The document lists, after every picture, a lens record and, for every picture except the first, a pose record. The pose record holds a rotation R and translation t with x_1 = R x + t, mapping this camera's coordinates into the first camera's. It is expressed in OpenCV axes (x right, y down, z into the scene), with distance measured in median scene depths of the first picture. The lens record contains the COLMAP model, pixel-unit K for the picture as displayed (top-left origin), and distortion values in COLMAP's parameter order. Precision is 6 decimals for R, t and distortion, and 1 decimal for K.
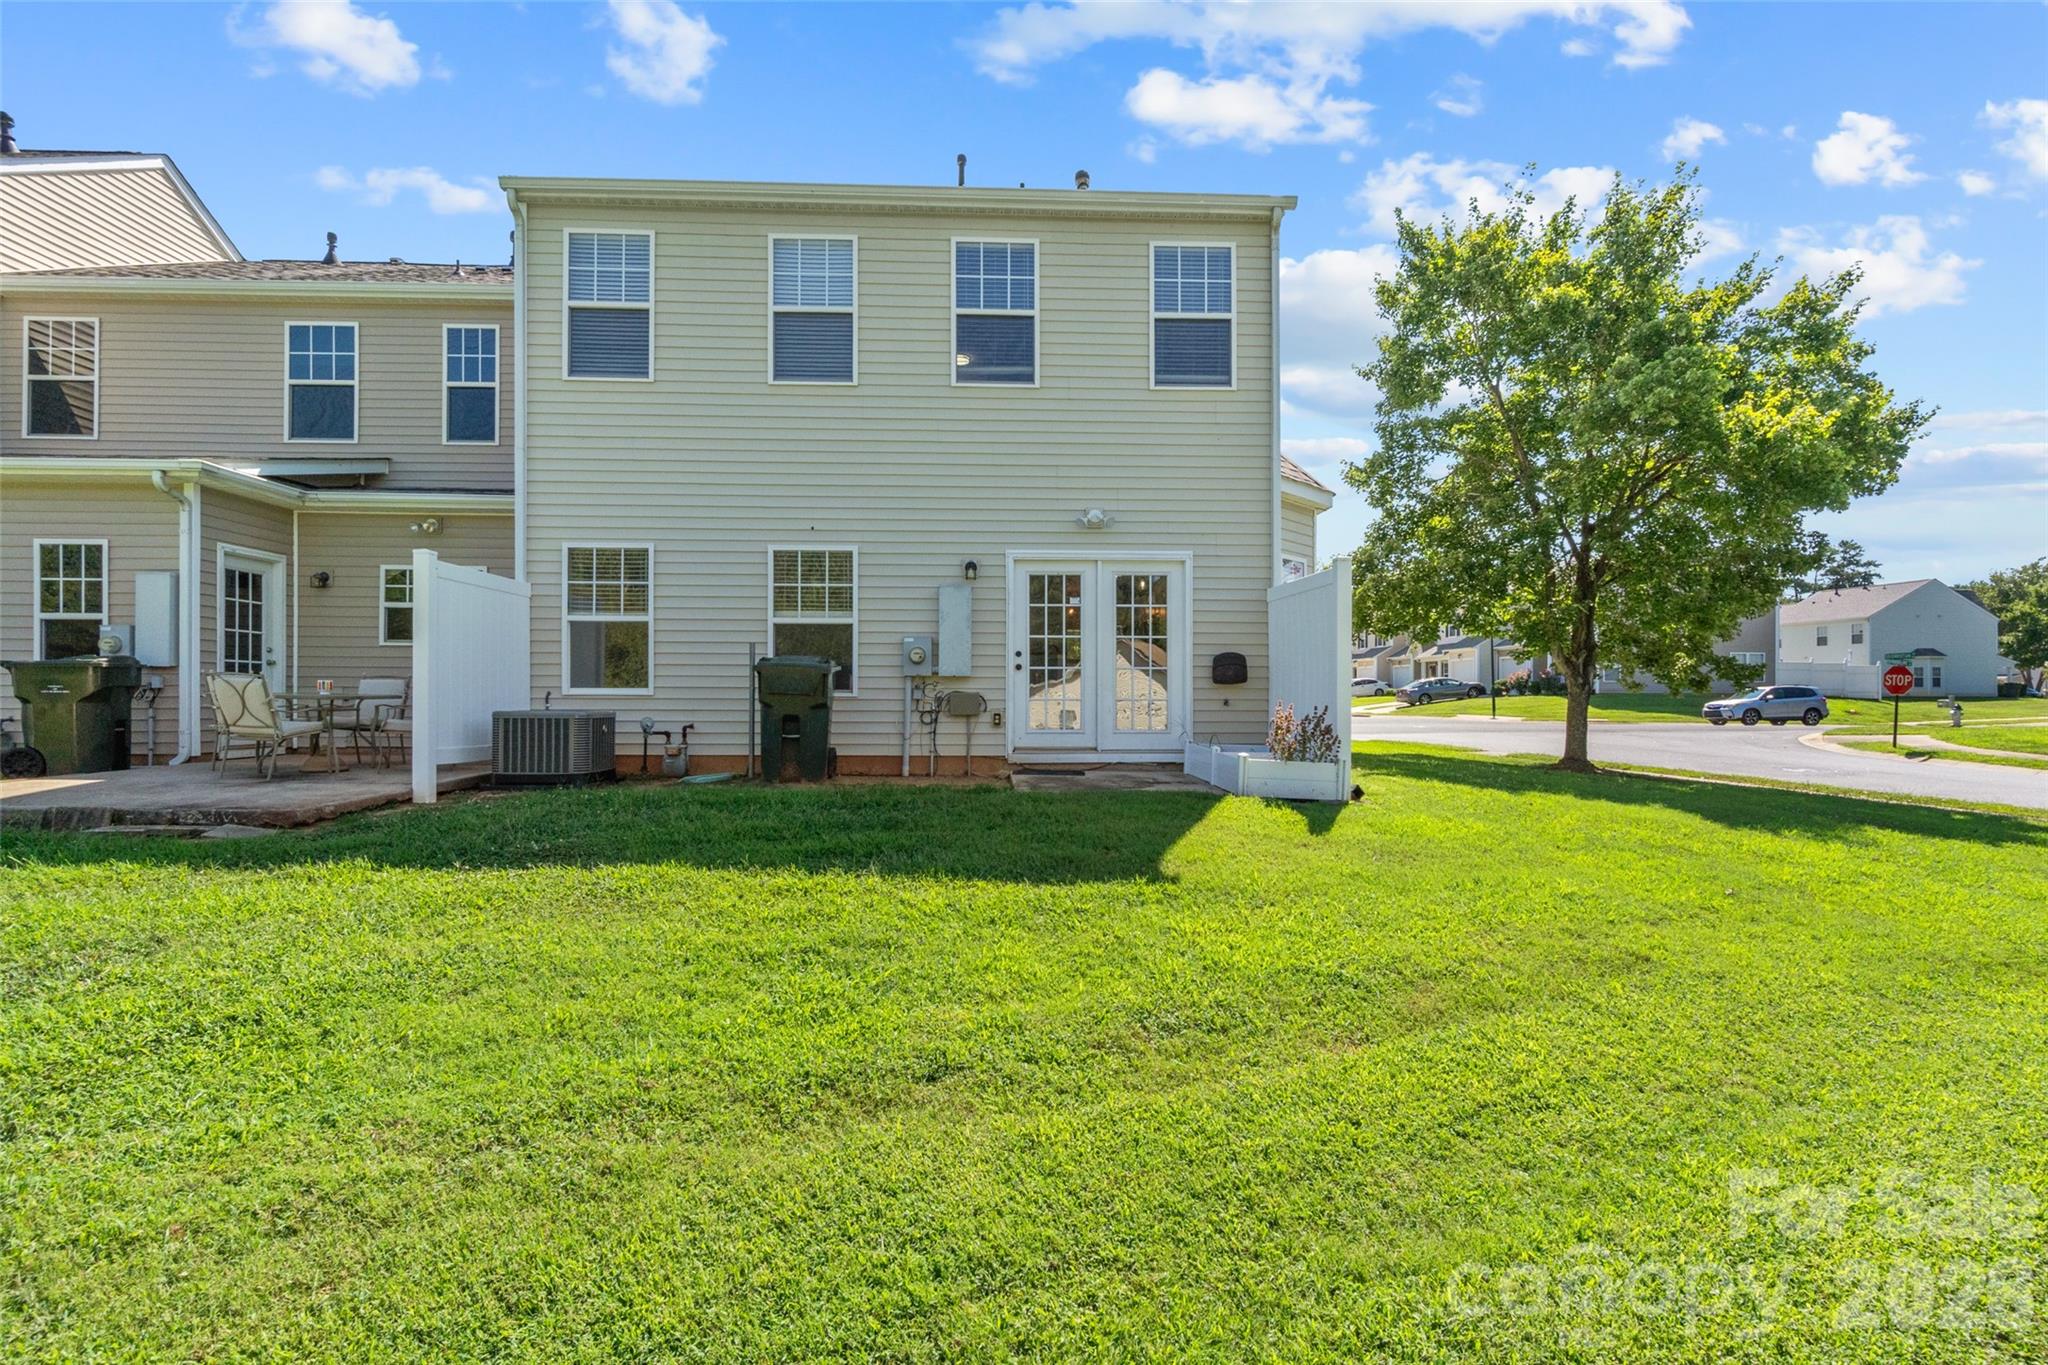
lens RADIAL K [[956.8, 0, 1030.4], [0, 956.8, 680.6], [0, 0, 1]] dist [-0.004562, -0.000366]
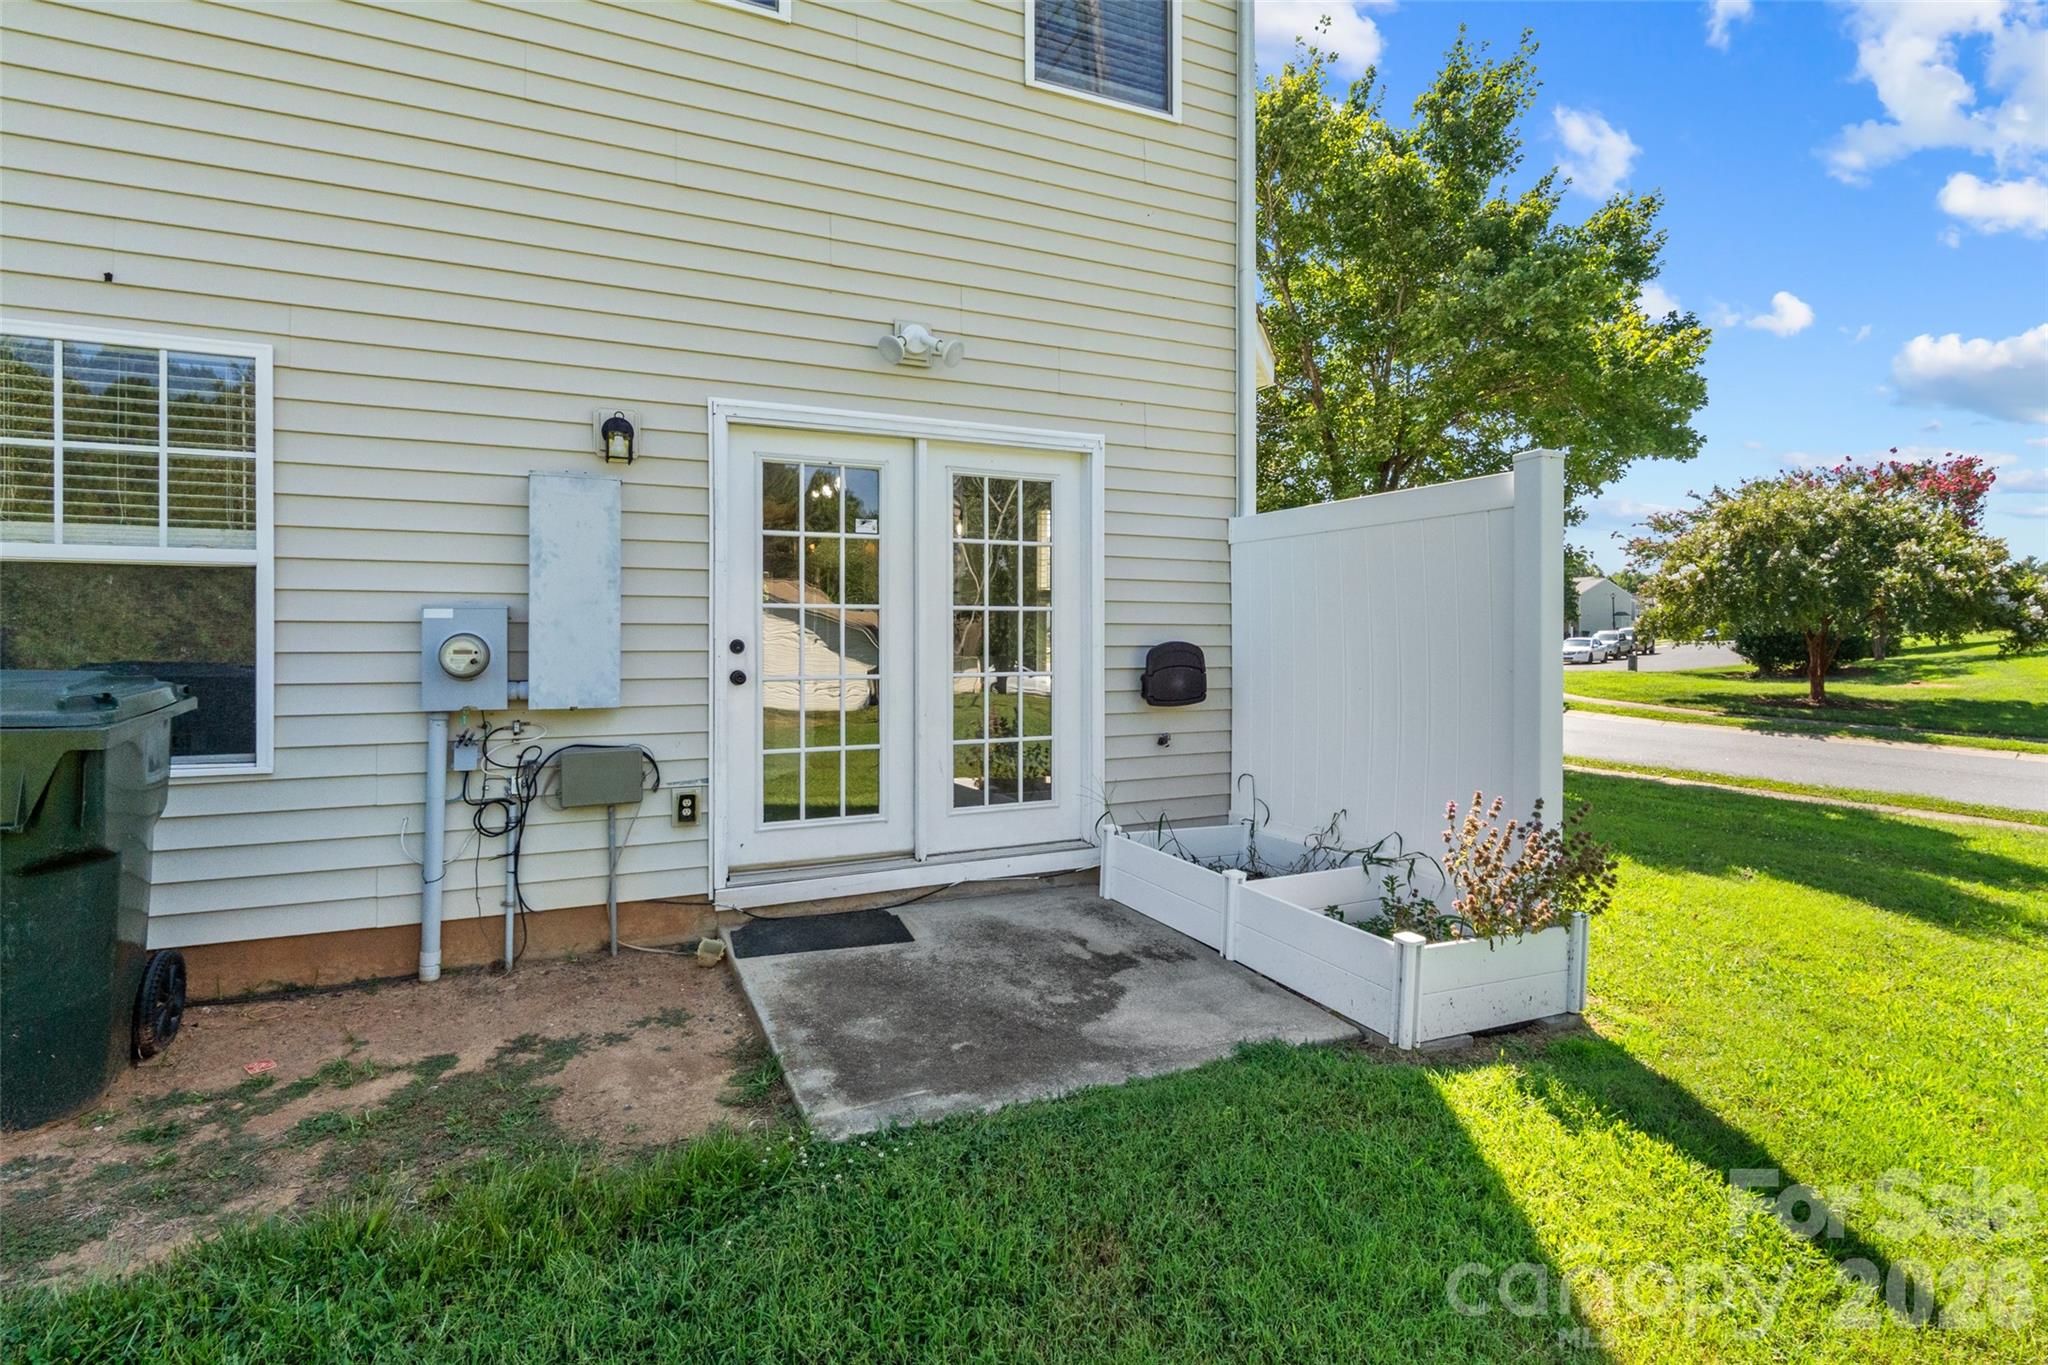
lens RADIAL K [[975.2, 0, 1017.4], [0, 975.2, 631.4], [0, 0, 1]] dist [-0.000037, 0.000198]
pose [[0.932421, 0.000749, 0.361374, -0.053869], [-0.005658, 0.999906, 0.012528, -0.041292], [-0.361331, -0.013726, 0.932337, 0.559858]]
